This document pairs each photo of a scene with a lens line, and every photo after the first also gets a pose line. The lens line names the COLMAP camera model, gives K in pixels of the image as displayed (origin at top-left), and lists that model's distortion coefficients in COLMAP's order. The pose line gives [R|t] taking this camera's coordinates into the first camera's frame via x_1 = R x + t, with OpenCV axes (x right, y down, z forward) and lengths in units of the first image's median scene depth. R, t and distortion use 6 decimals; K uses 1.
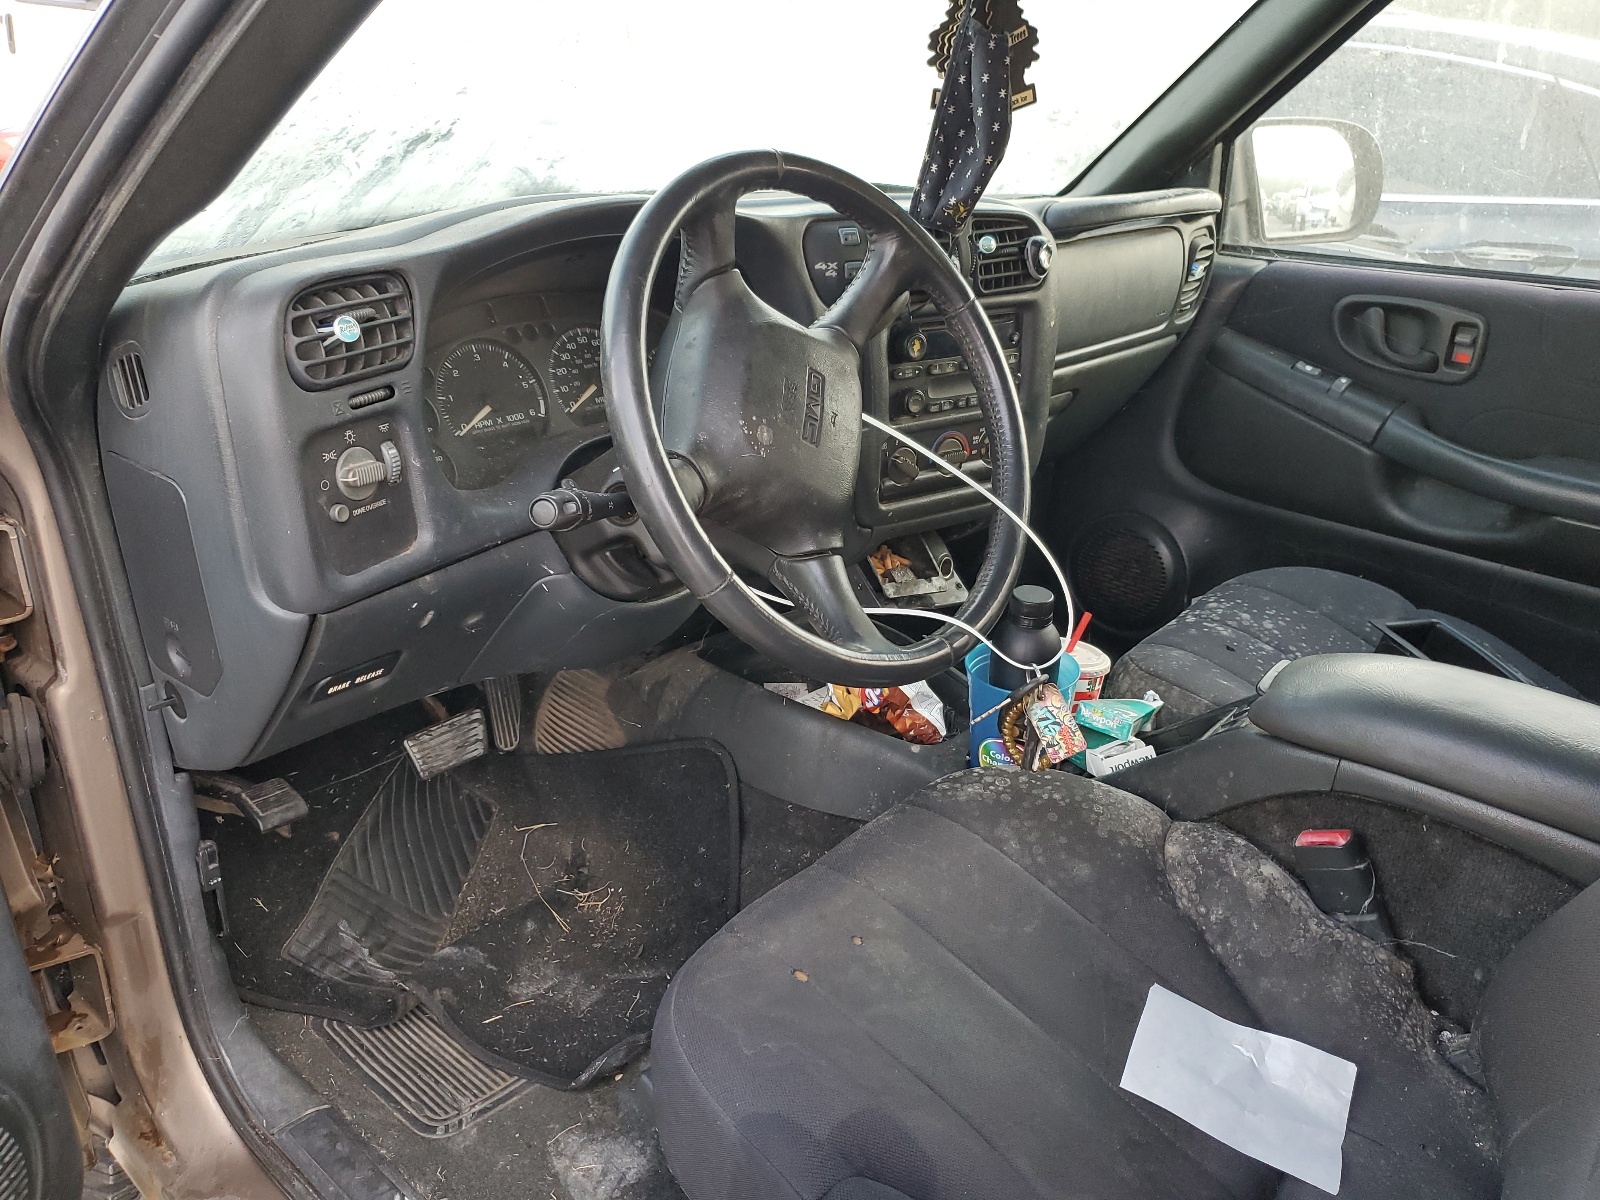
lens RADIAL K [[1256.1, 0, 800.0], [0, 1256.1, 600.0], [0, 0, 1]] dist [0.080883, -0.173848]
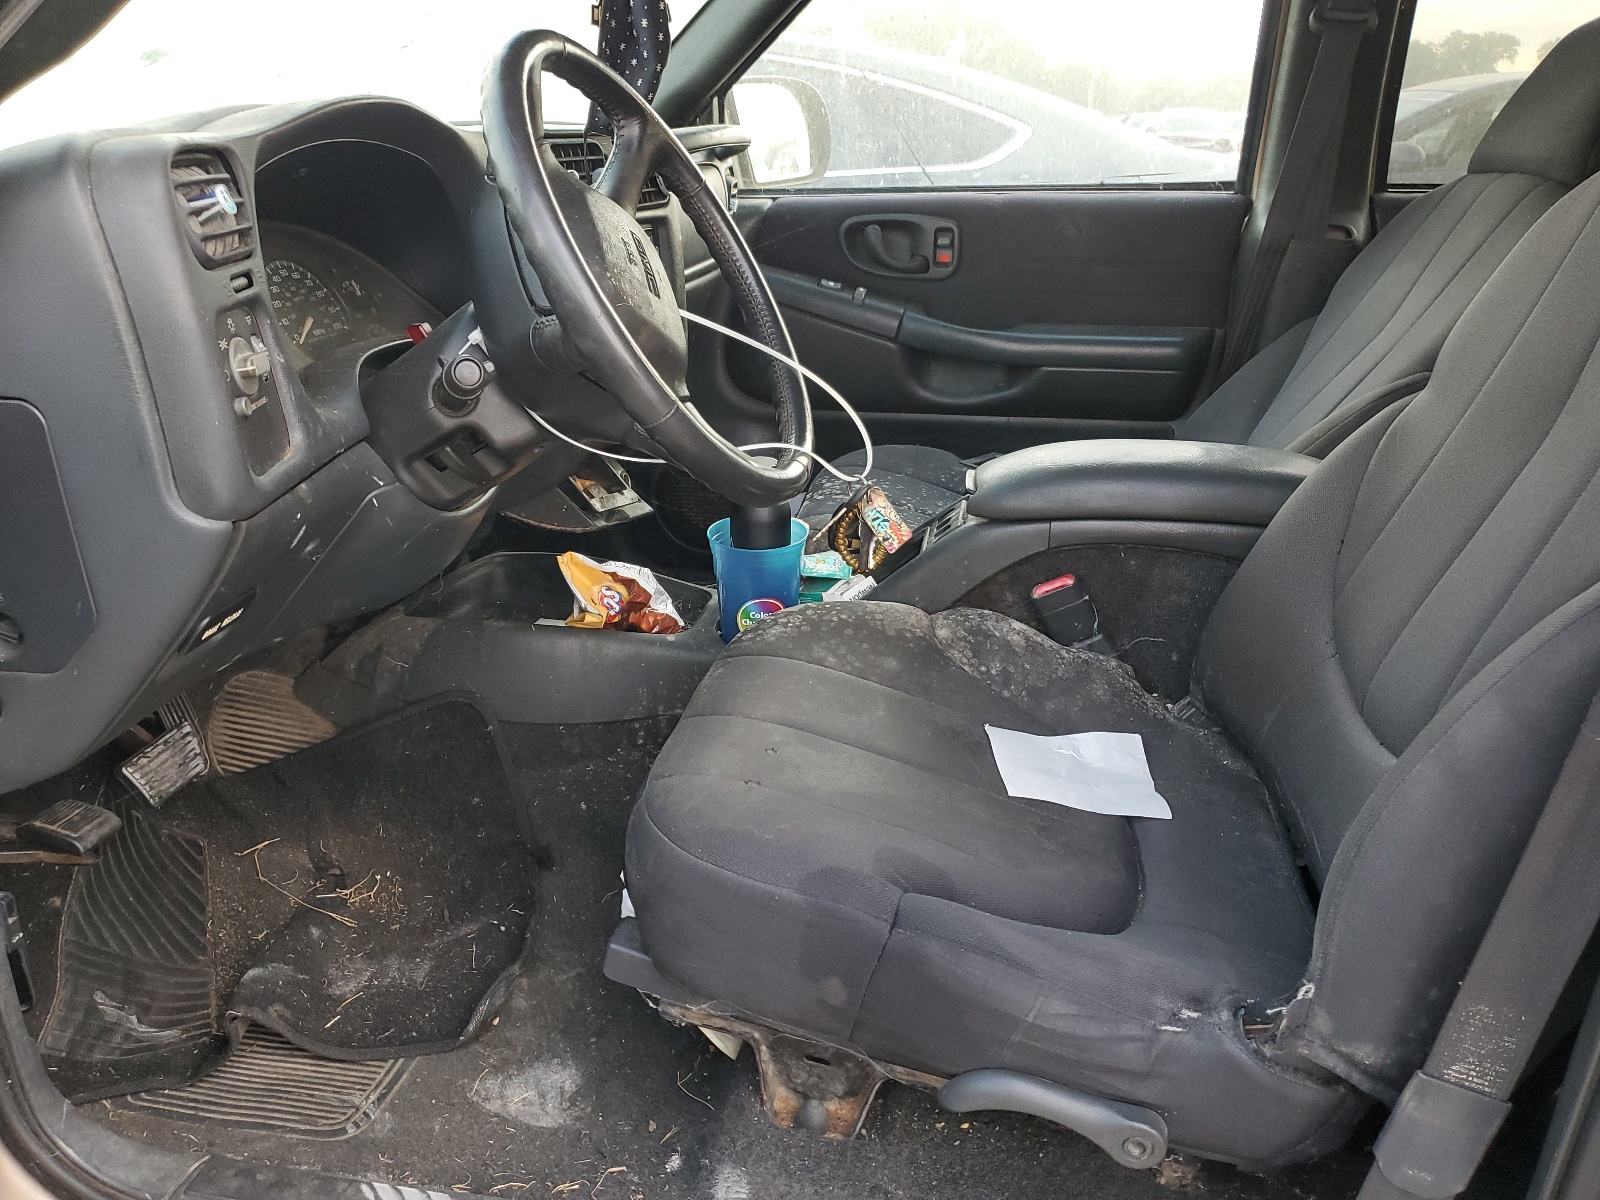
lens RADIAL K [[1256.1, 0, 800.0], [0, 1256.1, 600.0], [0, 0, 1]] dist [0.080883, -0.173848]
pose [[0.856528, -0.215598, 0.468911, -0.344326], [0.232358, 0.972367, 0.022646, 0.100923], [-0.460836, 0.089559, 0.882955, 0.011928]]
